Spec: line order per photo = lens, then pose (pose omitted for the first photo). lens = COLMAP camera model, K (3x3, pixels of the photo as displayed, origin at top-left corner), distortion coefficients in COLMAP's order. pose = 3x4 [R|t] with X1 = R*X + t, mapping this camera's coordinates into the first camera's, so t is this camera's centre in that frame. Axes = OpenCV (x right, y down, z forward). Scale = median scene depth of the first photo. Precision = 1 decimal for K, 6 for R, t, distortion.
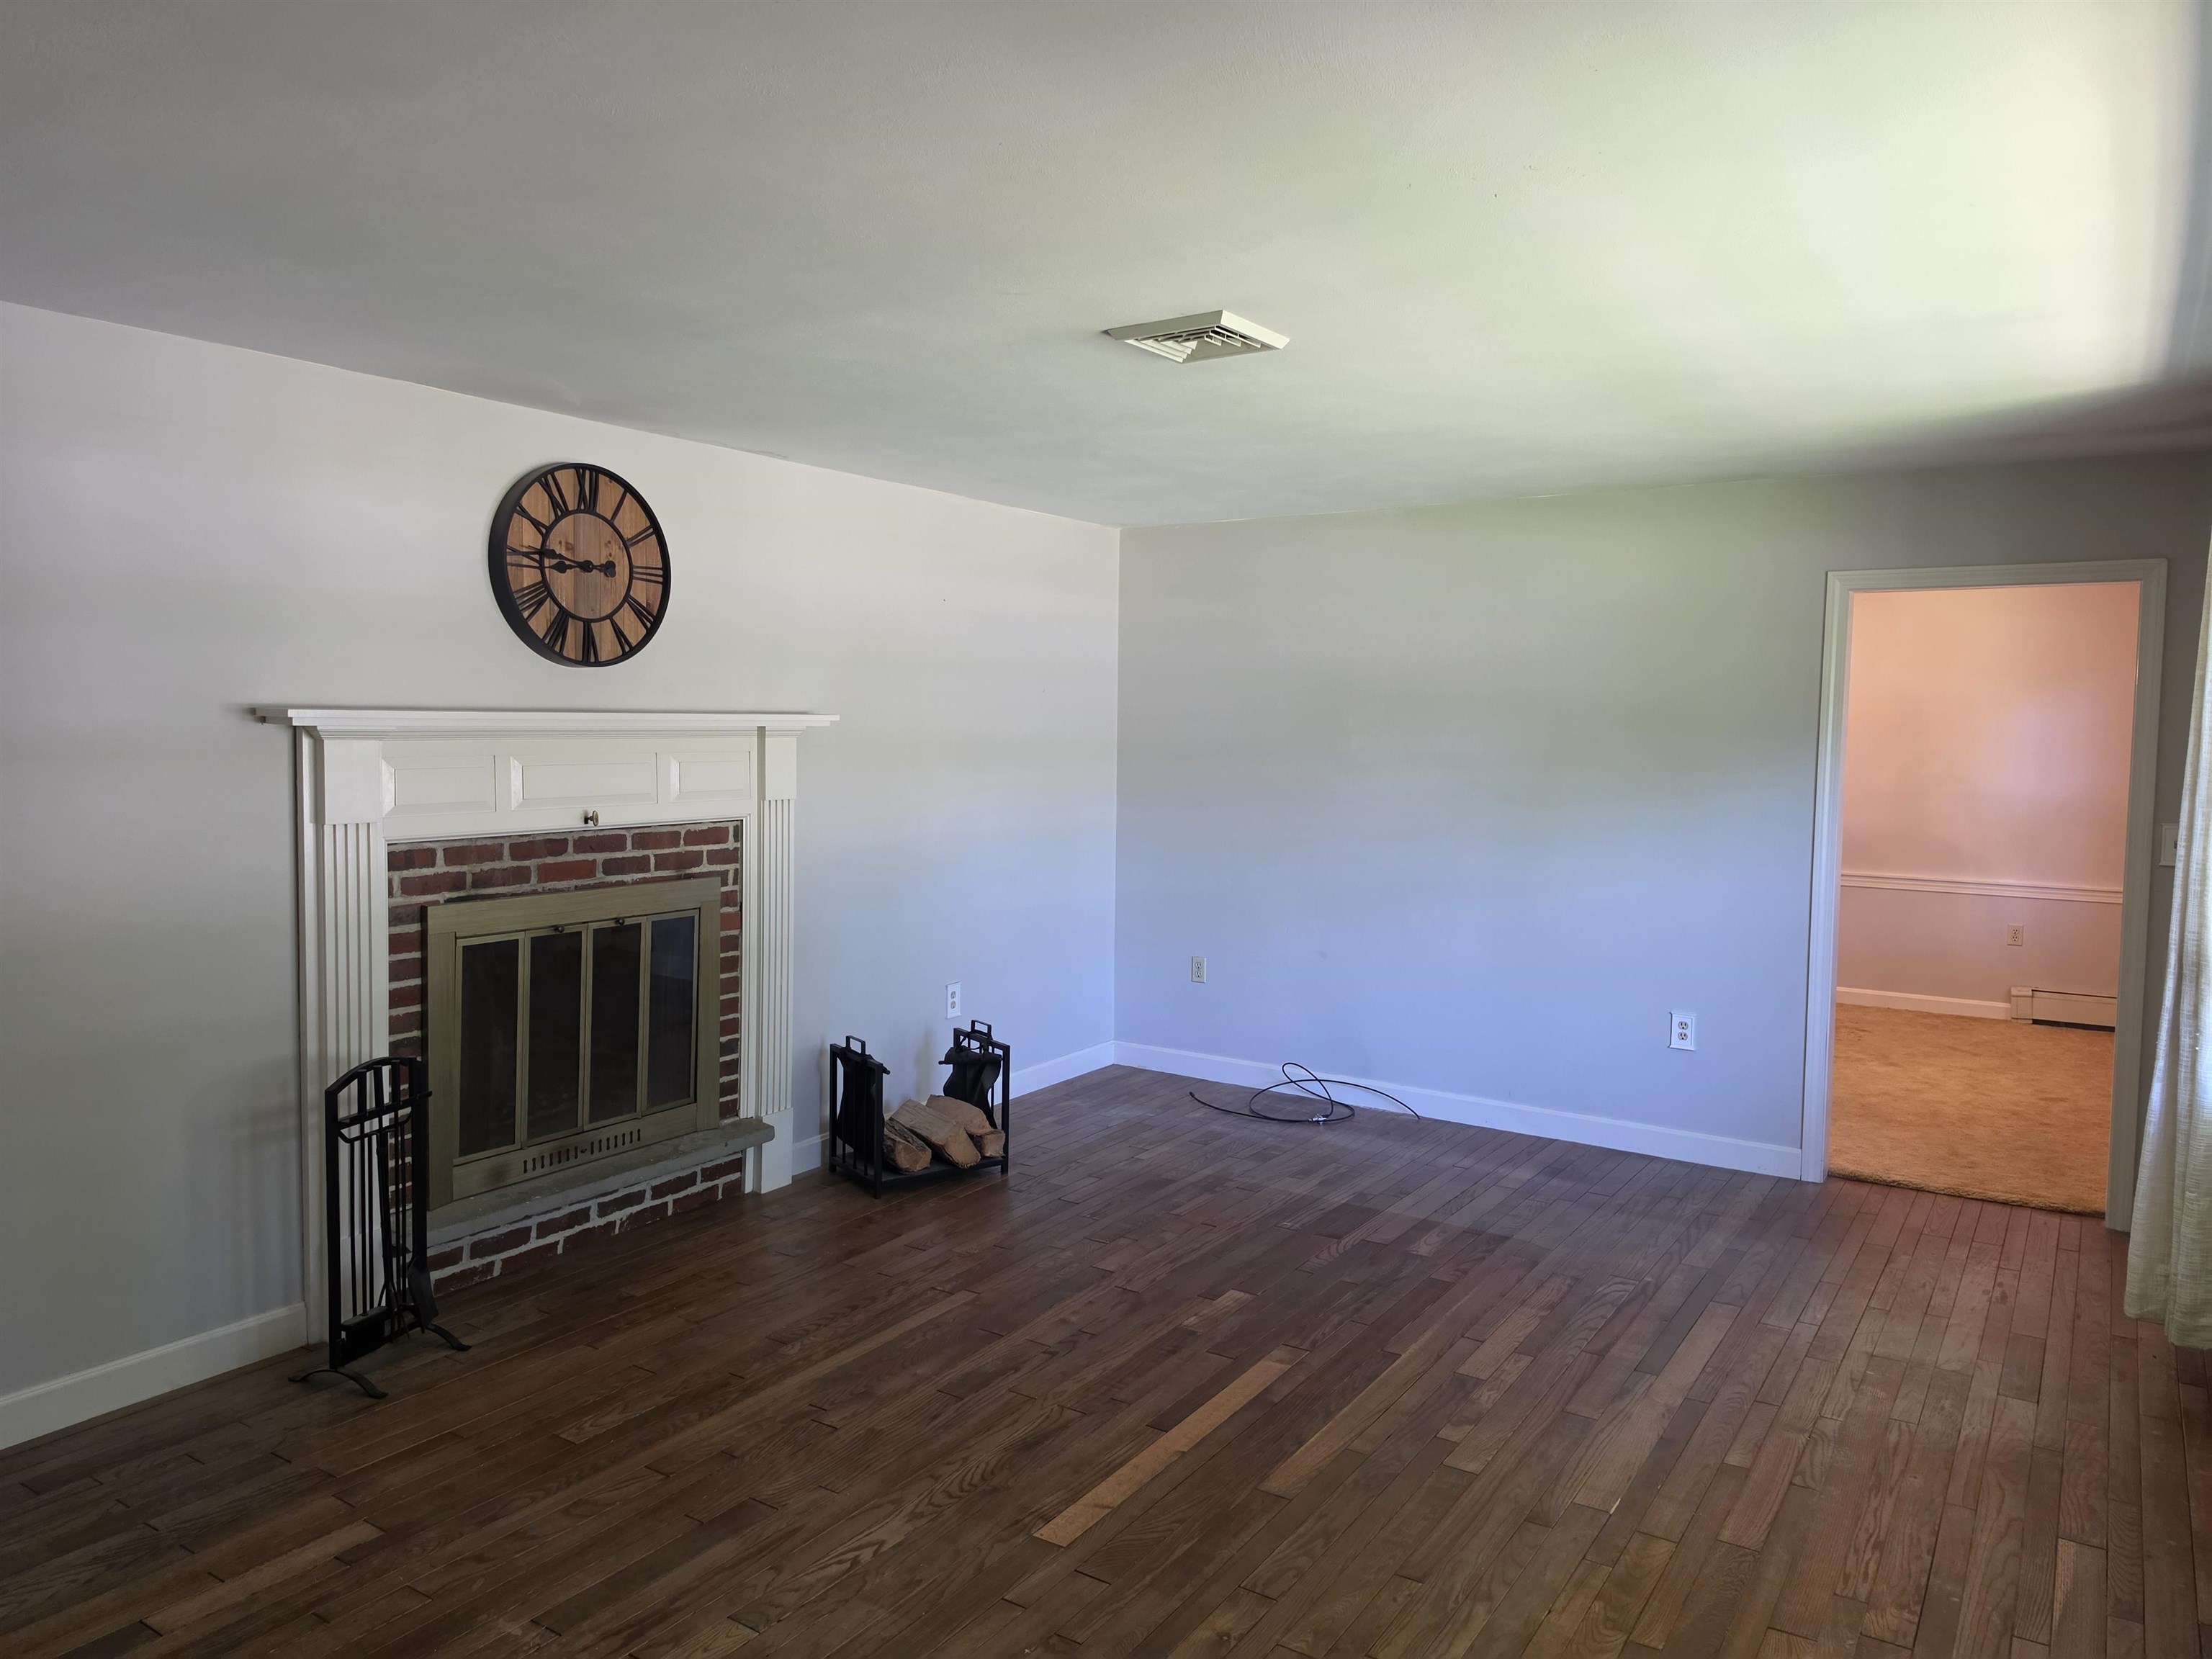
lens RADIAL K [[1517.9, 0, 1102.5], [0, 1517.9, 806.7], [0, 0, 1]] dist [0.066052, -0.078627]
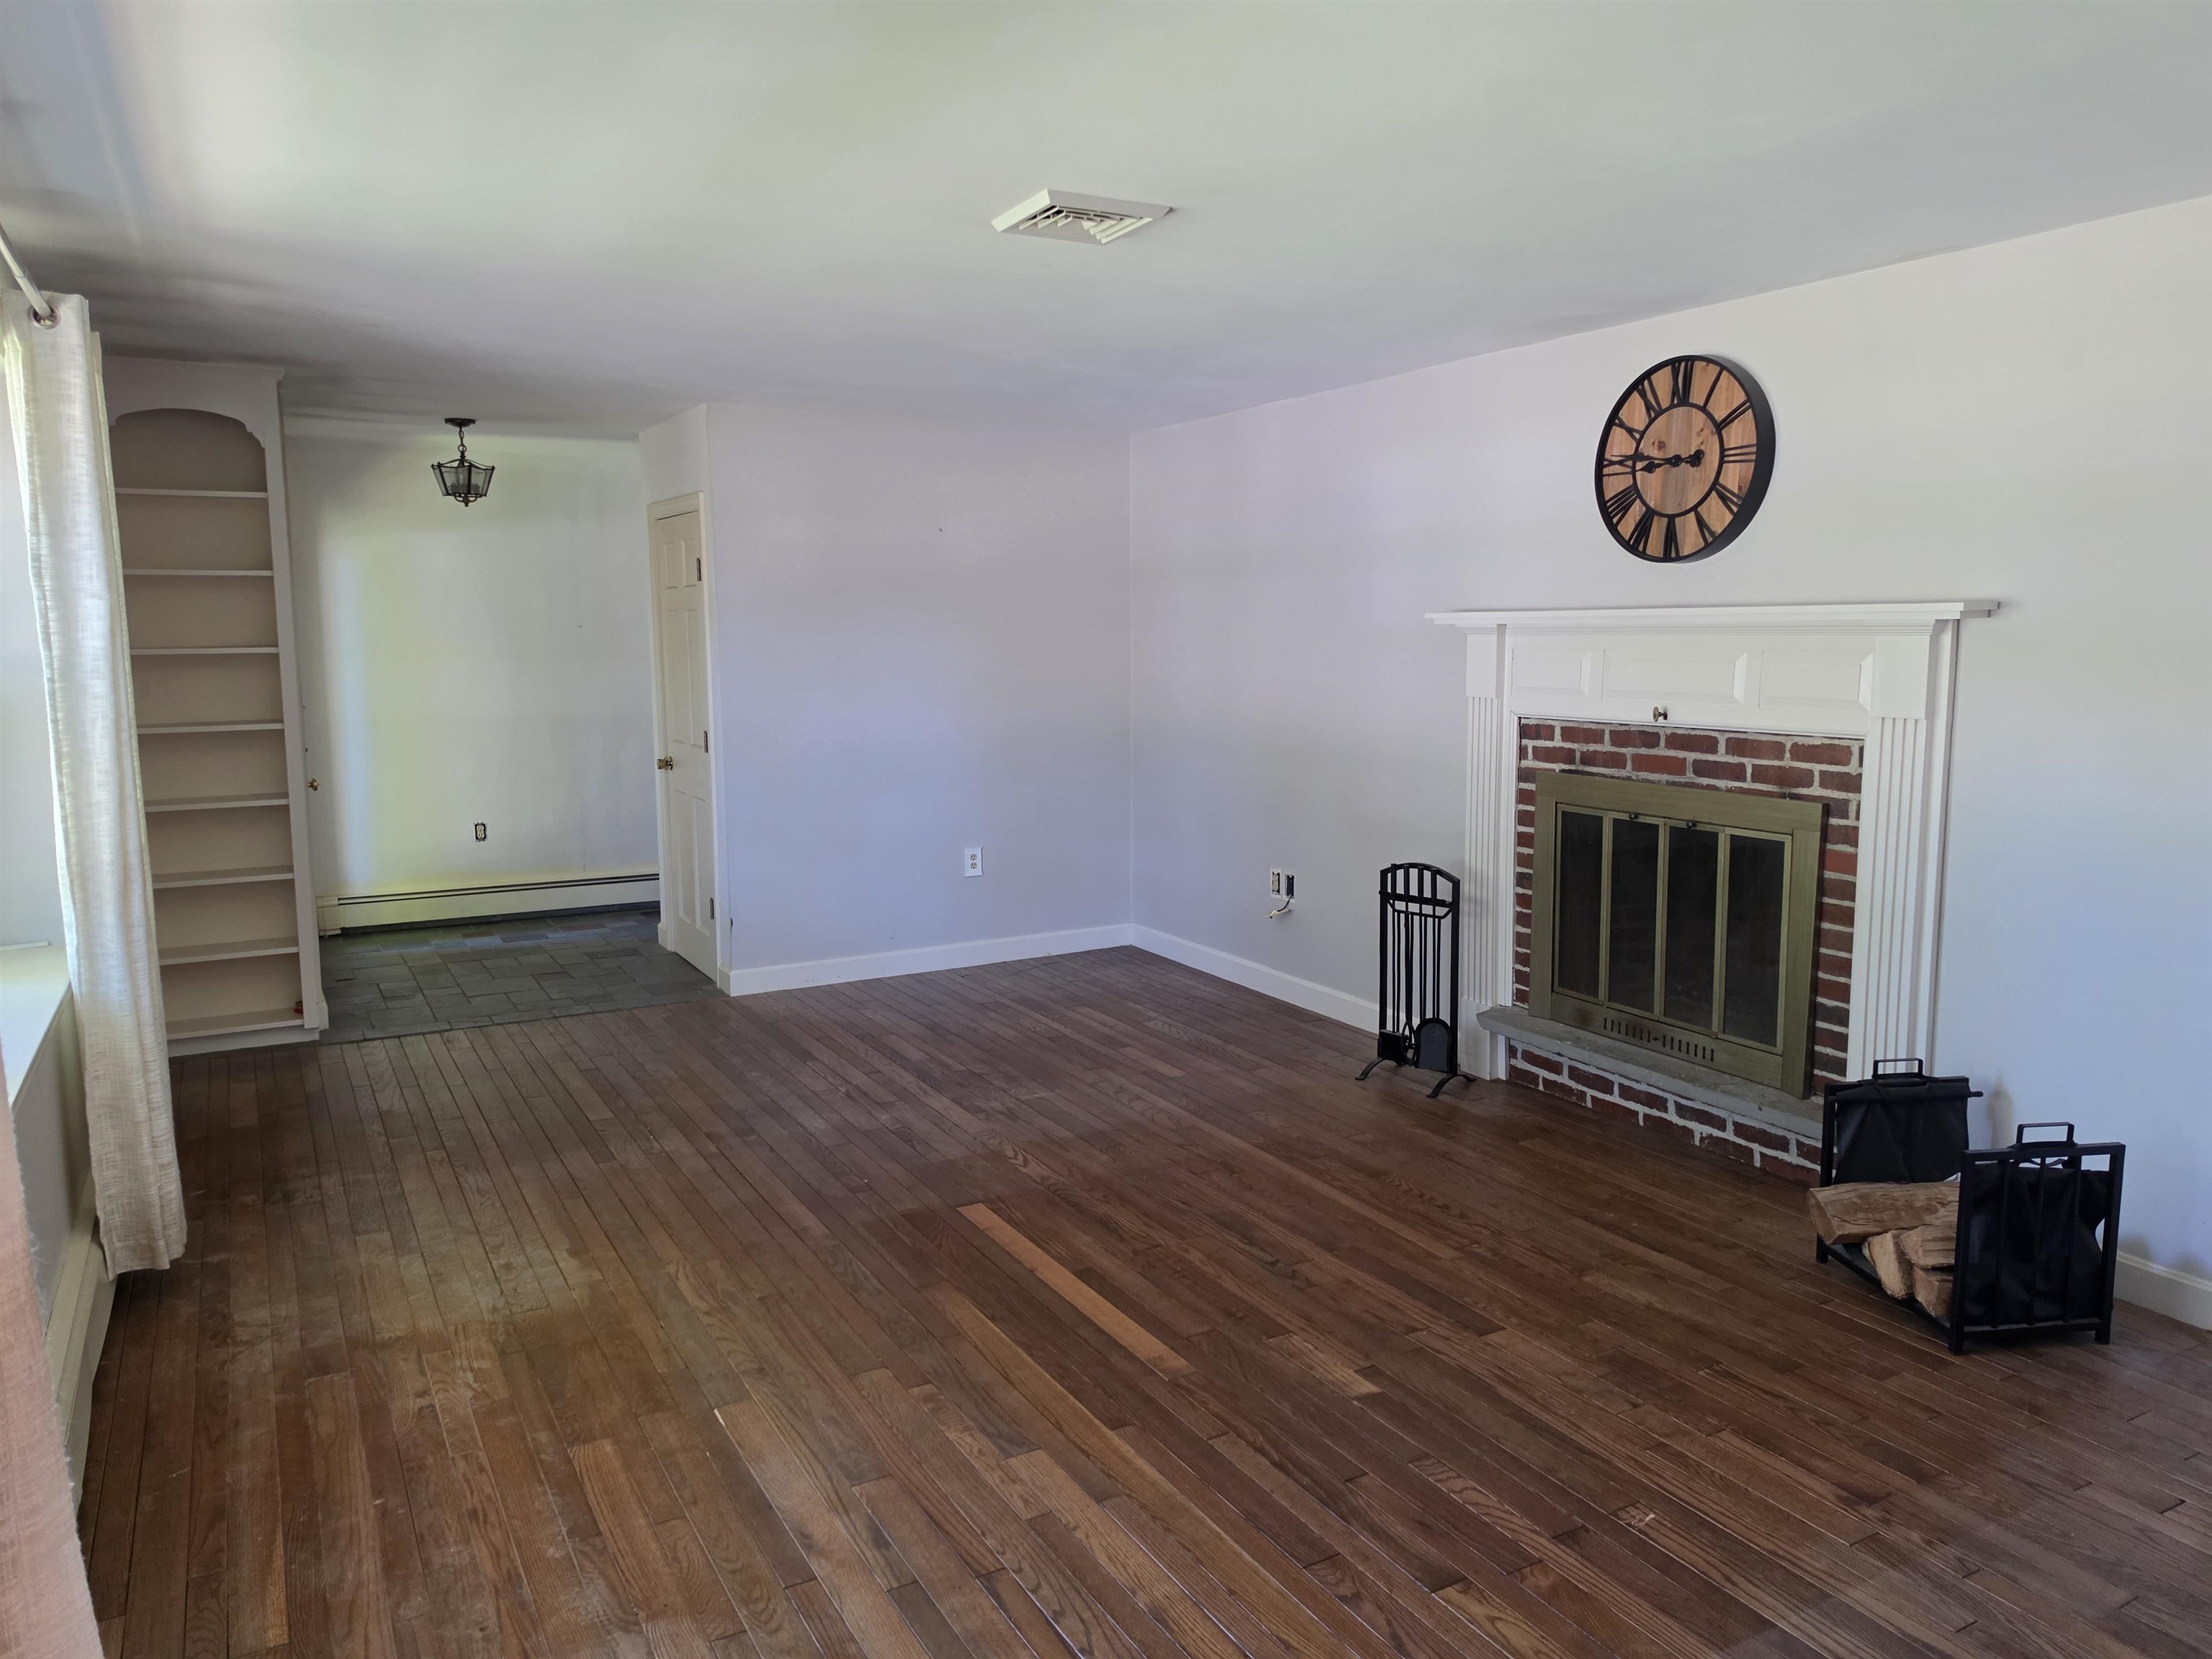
lens RADIAL K [[1517.9, 0, 1111.2], [0, 1517.9, 817.0], [0, 0, 1]] dist [0.066052, -0.078627]
pose [[-0.457332, 0.101017, -0.883540, 0.769306], [-0.054838, 0.988433, 0.141394, -0.050677], [0.887603, 0.113116, -0.446503, 1.193504]]
